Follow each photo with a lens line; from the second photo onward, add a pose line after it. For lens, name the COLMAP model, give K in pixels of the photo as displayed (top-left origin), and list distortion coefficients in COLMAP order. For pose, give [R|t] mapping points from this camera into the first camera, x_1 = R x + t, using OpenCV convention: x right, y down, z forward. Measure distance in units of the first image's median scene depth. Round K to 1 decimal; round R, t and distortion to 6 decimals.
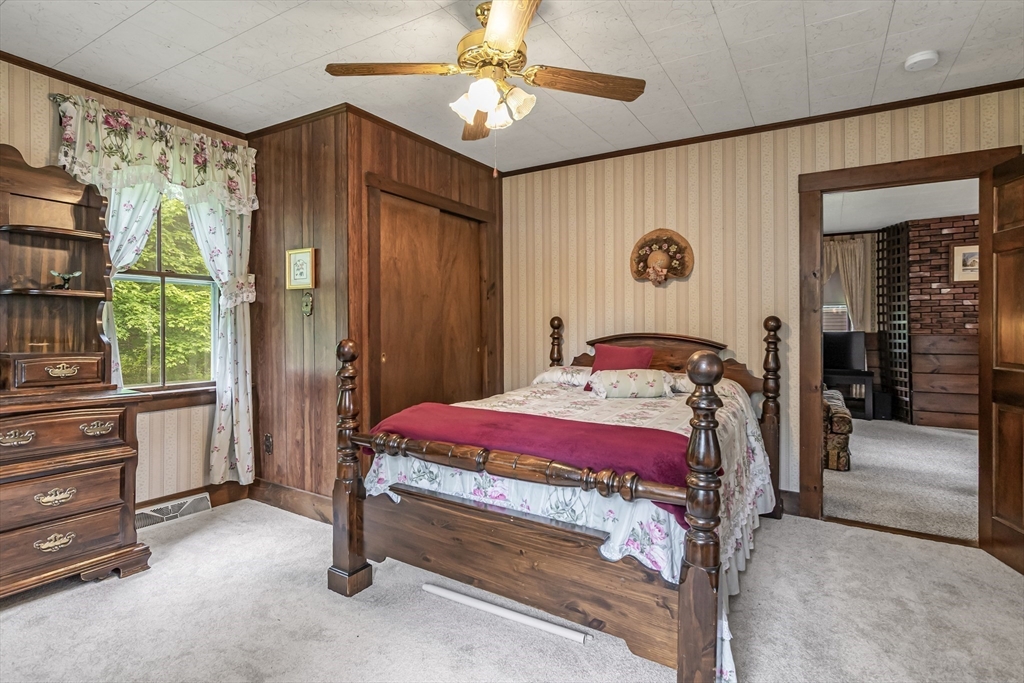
lens RADIAL K [[525.4, 0, 484.9], [0, 525.4, 327.7], [0, 0, 1]] dist [0.000557, 0.001583]
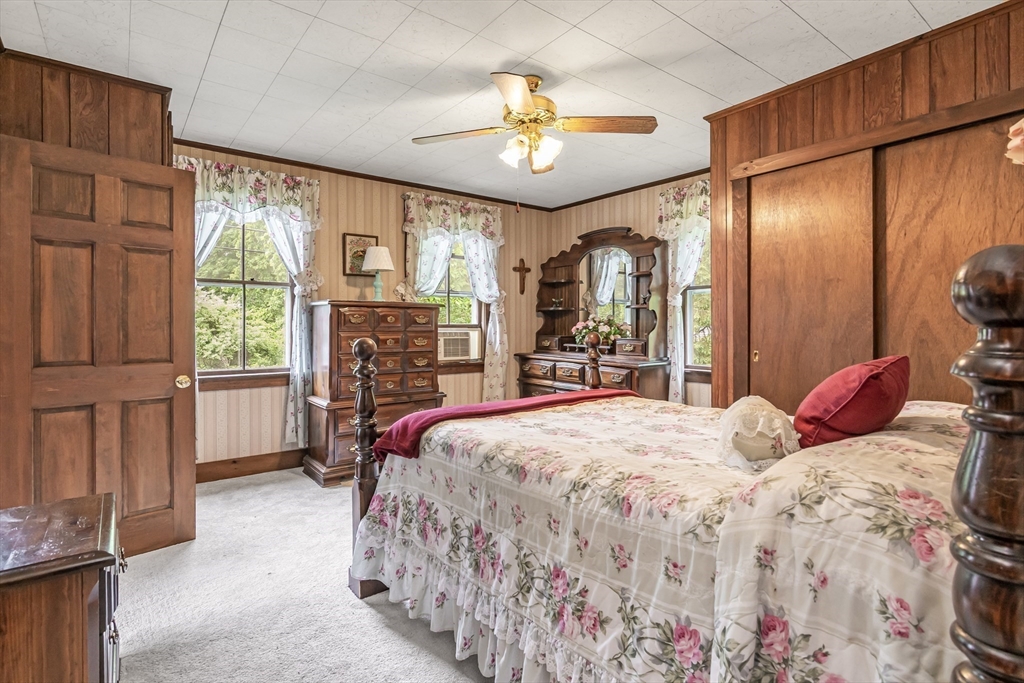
lens RADIAL K [[525.4, 0, 516.2], [0, 525.4, 321.8], [0, 0, 1]] dist [0.000557, 0.001583]
pose [[-0.357803, -0.002478, -0.933794, 0.779488], [0.012167, 0.999899, -0.007315, -0.002903], [0.933718, -0.013978, -0.357737, 0.895047]]
